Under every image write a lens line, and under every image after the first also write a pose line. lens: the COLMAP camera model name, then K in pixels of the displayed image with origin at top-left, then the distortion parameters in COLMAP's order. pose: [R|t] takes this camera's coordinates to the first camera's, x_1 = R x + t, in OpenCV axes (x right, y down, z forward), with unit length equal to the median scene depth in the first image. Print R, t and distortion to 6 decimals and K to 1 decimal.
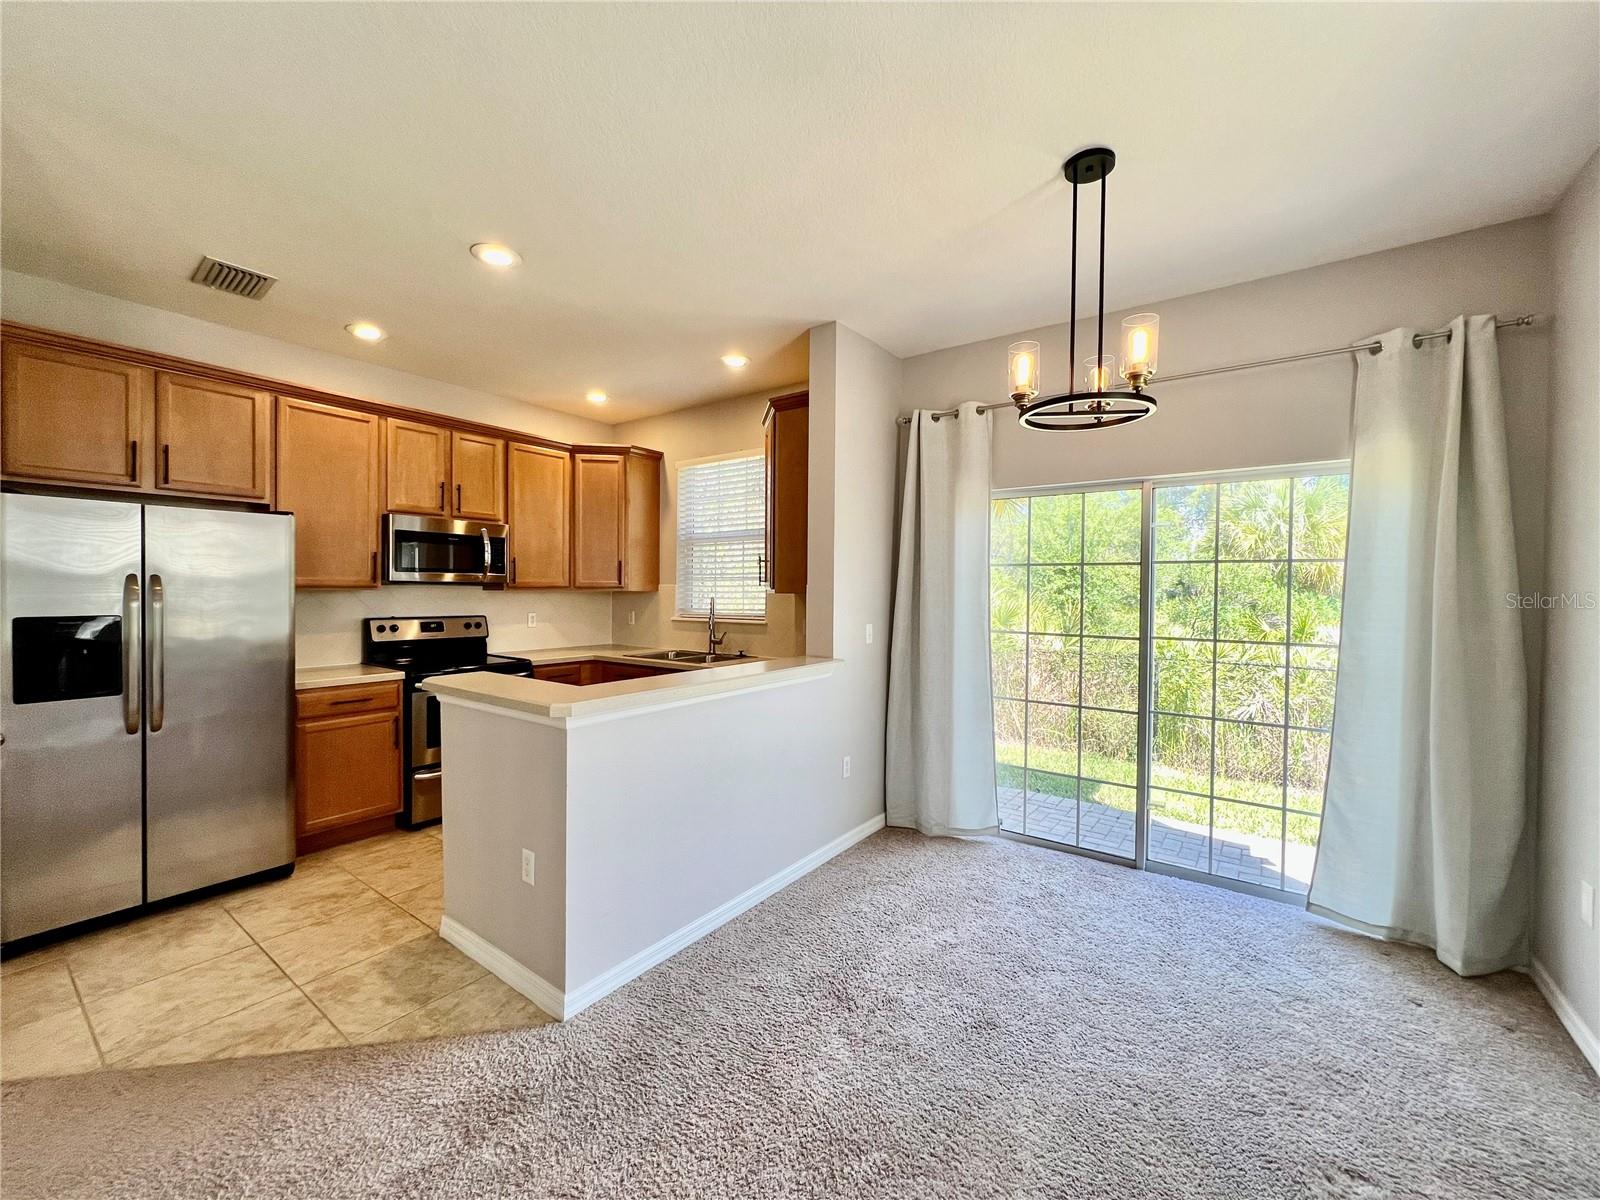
lens RADIAL K [[637.5, 0, 796.1], [0, 637.5, 598.9], [0, 0, 1]] dist [-0.001403, 0.000433]
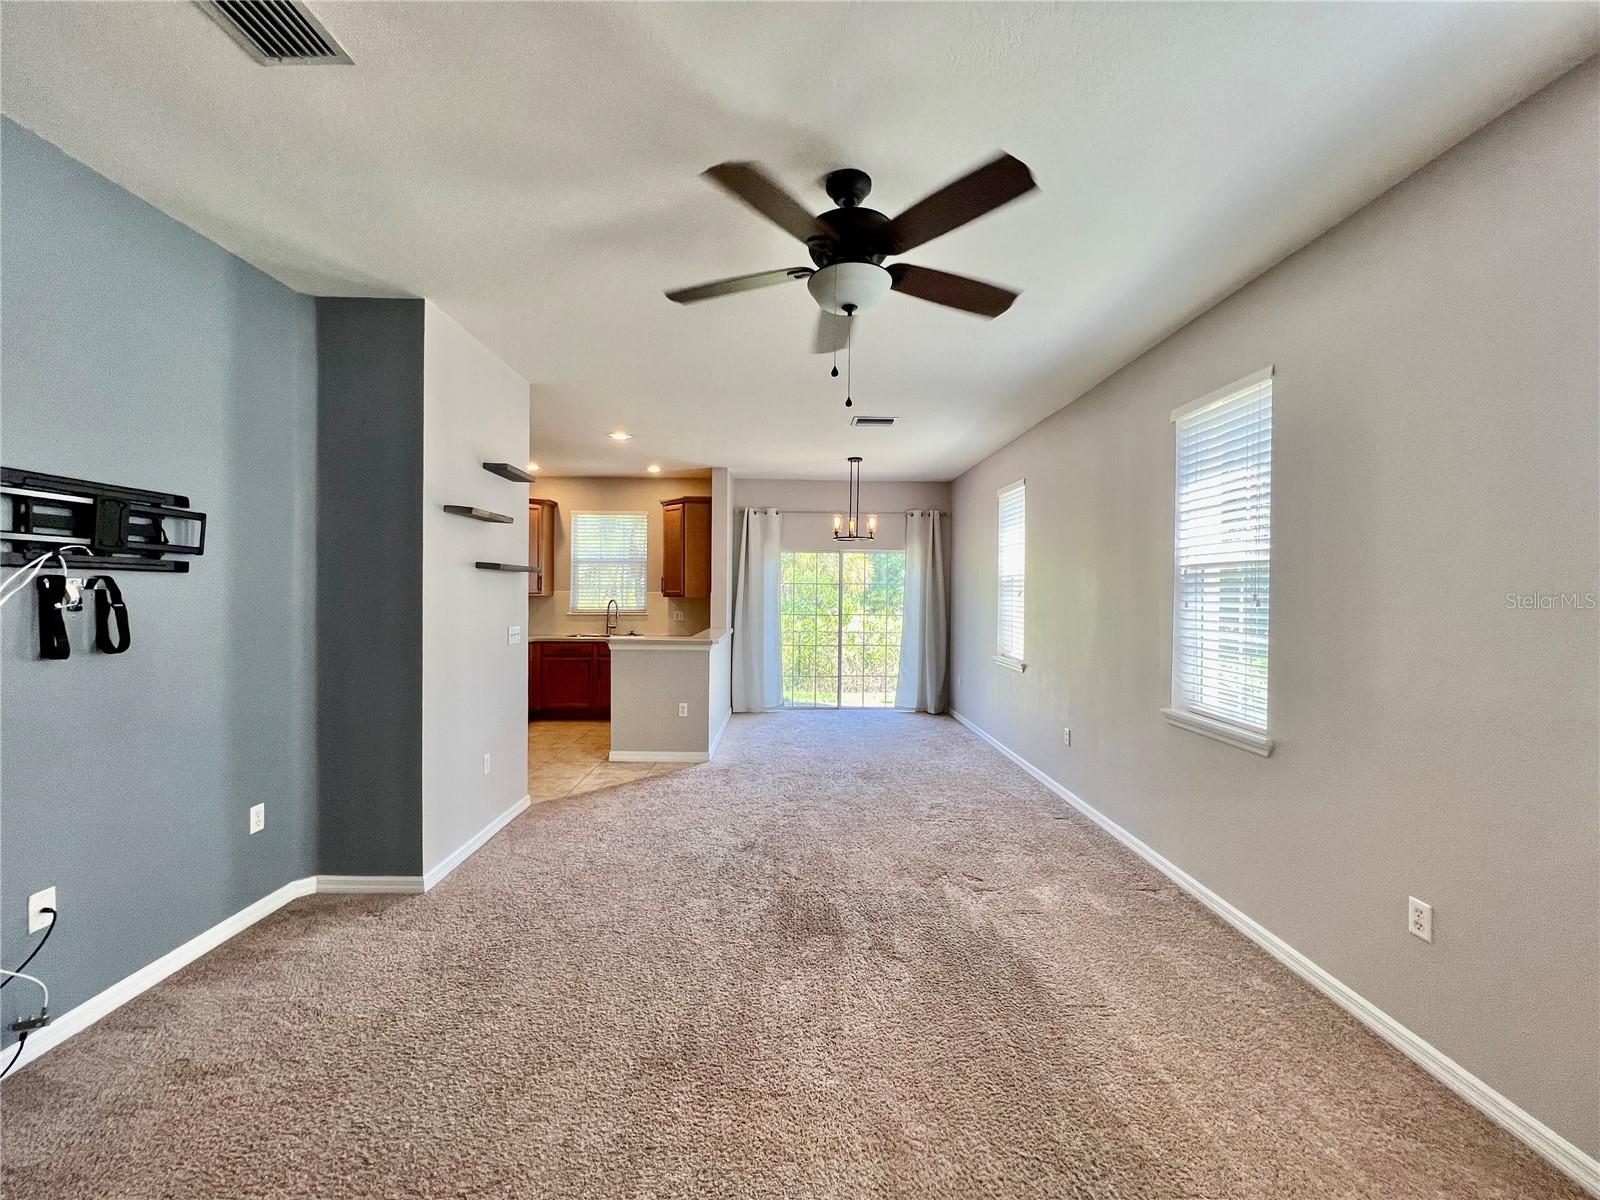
lens RADIAL K [[637.5, 0, 796.1], [0, 637.5, 598.8], [0, 0, 1]] dist [-0.001403, 0.000433]
pose [[0.795946, -0.007308, 0.605324, -1.032231], [0.006324, 0.999973, 0.003758, -0.009503], [-0.605335, 0.000837, 0.795970, -0.811327]]
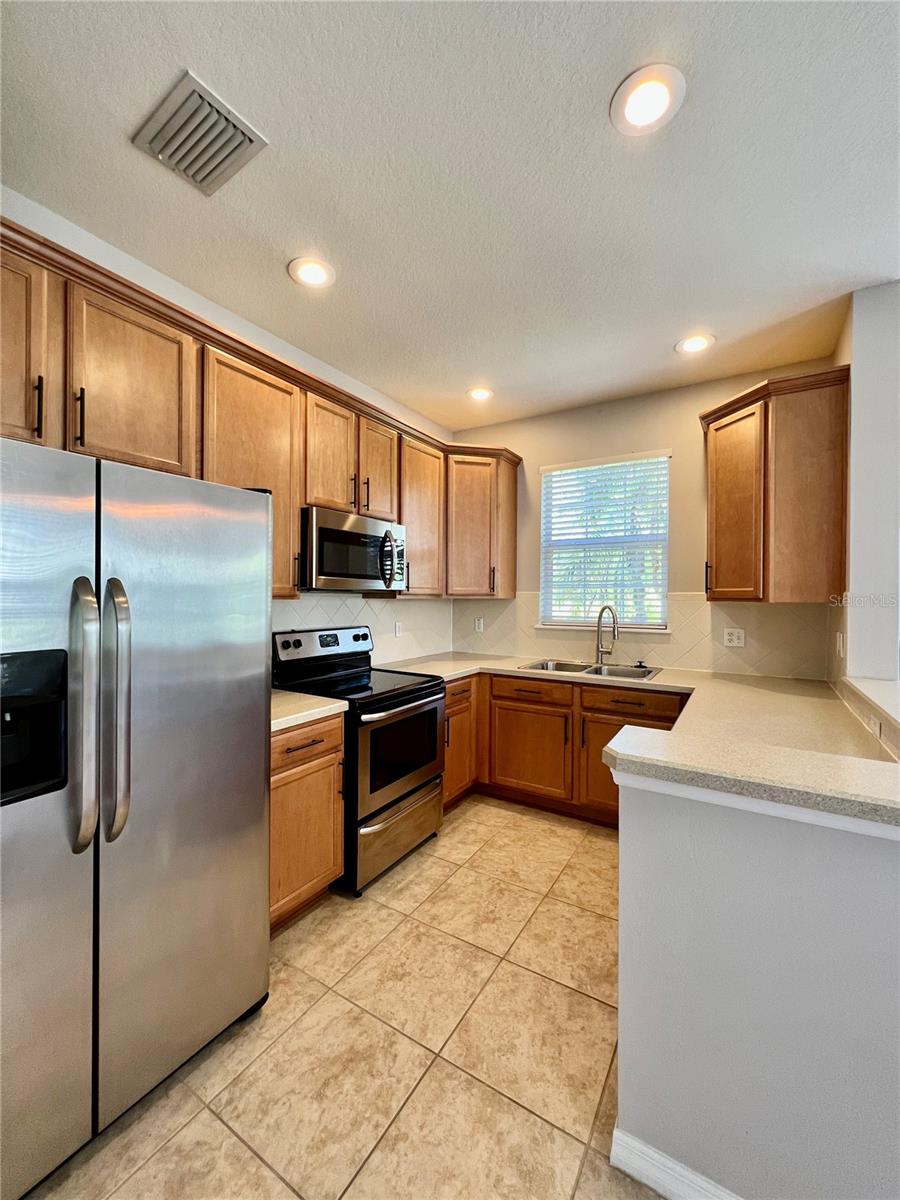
lens RADIAL K [[478.1, 0, 452.5], [0, 478.1, 597.0], [0, 0, 1]] dist [-0.001403, 0.000433]
pose [[0.997006, -0.001972, 0.077294, -0.576472], [0.002607, 0.999964, -0.008116, -0.013218], [-0.077276, 0.008293, 0.996975, 0.420840]]
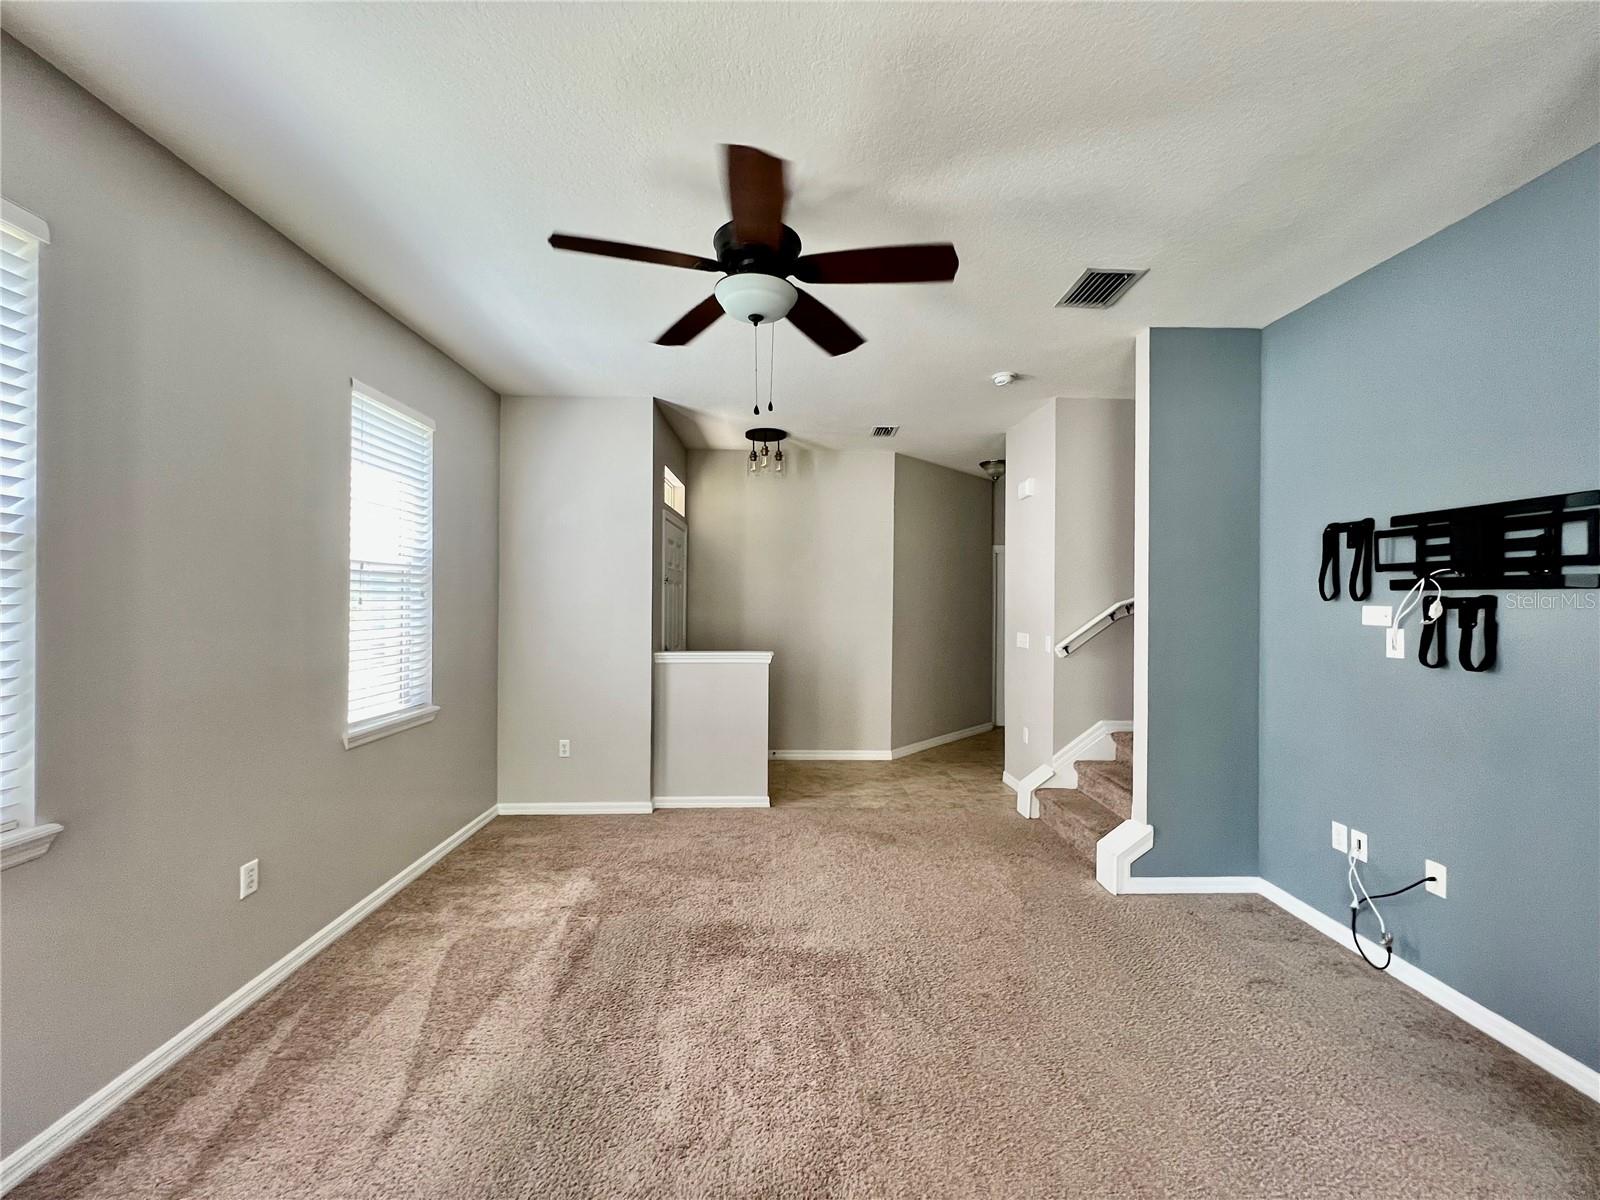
lens RADIAL K [[637.5, 0, 794.9], [0, 637.5, 597.8], [0, 0, 1]] dist [-0.001403, 0.000433]
pose [[-0.790882, -0.015327, -0.611777, -0.244505], [-0.024134, 0.999690, 0.006154, -0.018774], [0.611492, 0.019632, -0.791007, 0.198755]]
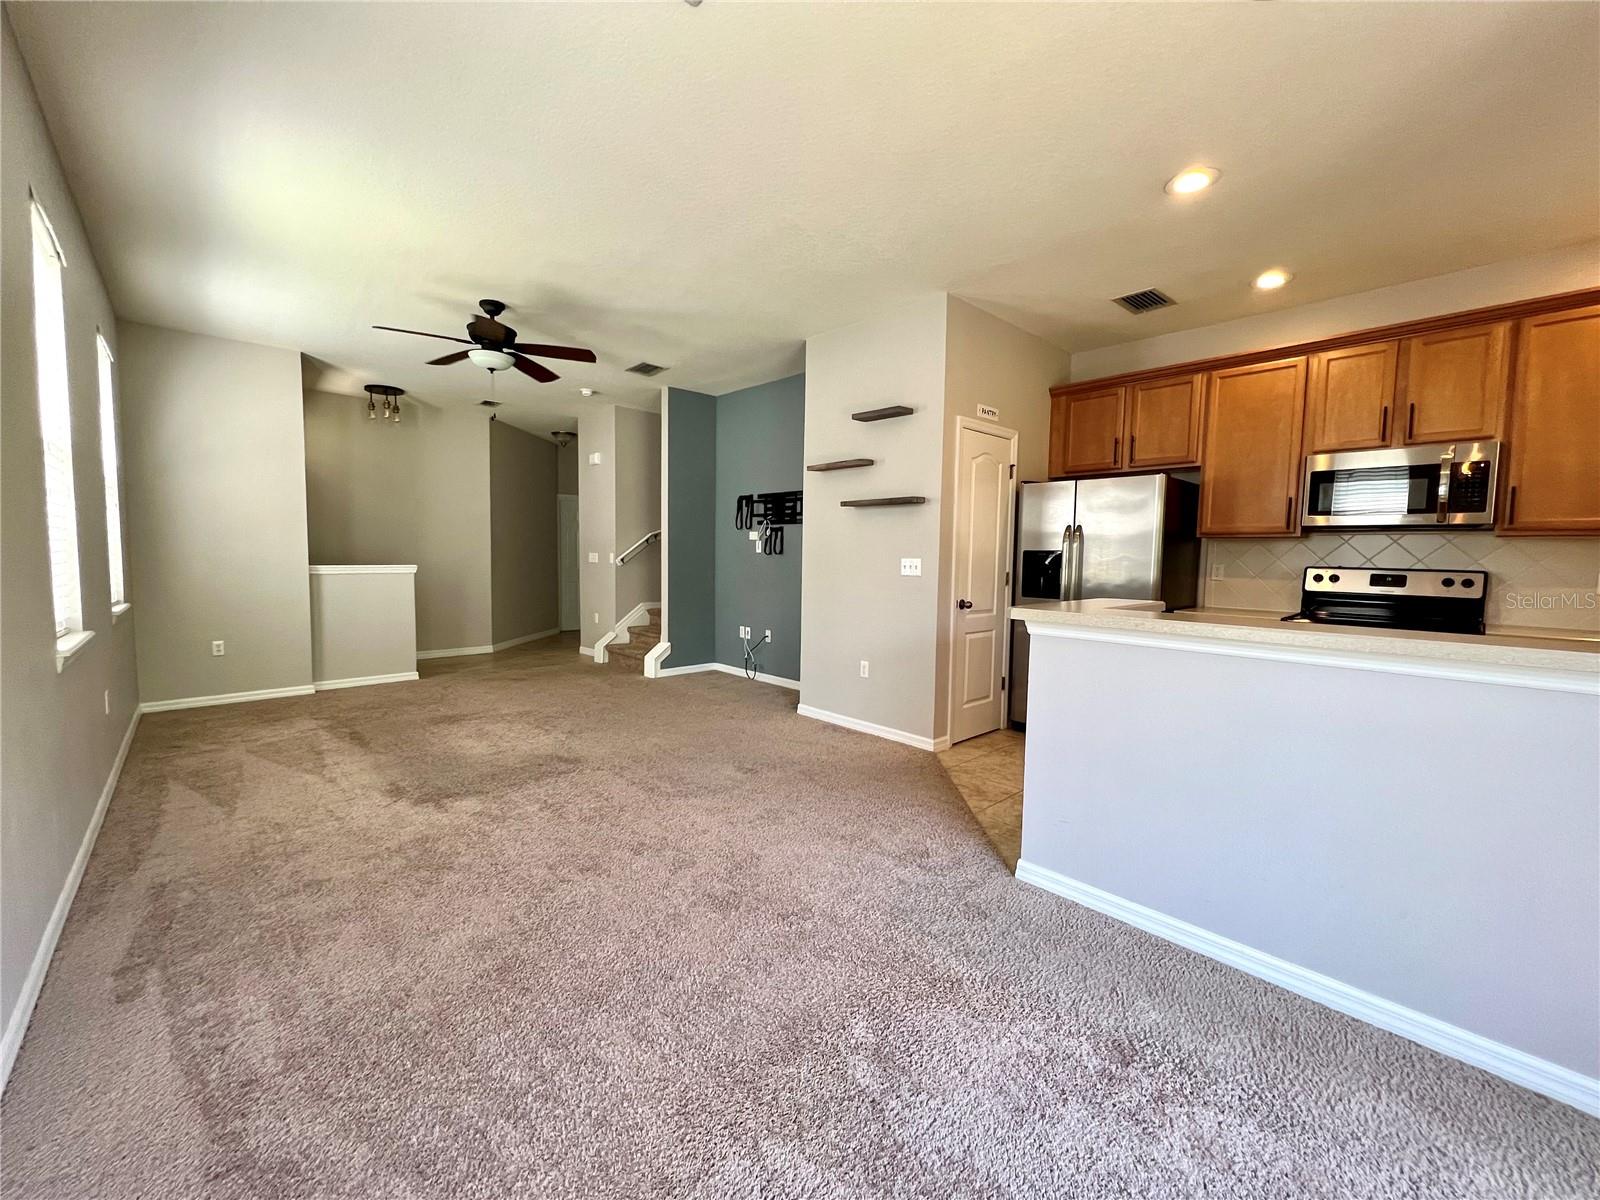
lens RADIAL K [[637.5, 0, 795.0], [0, 637.5, 597.5], [0, 0, 1]] dist [-0.001403, 0.000433]
pose [[-0.190317, 0.054522, -0.980207, 0.524526], [-0.032628, 0.997554, 0.061822, 0.051160], [0.981180, 0.043748, -0.188073, 0.493146]]
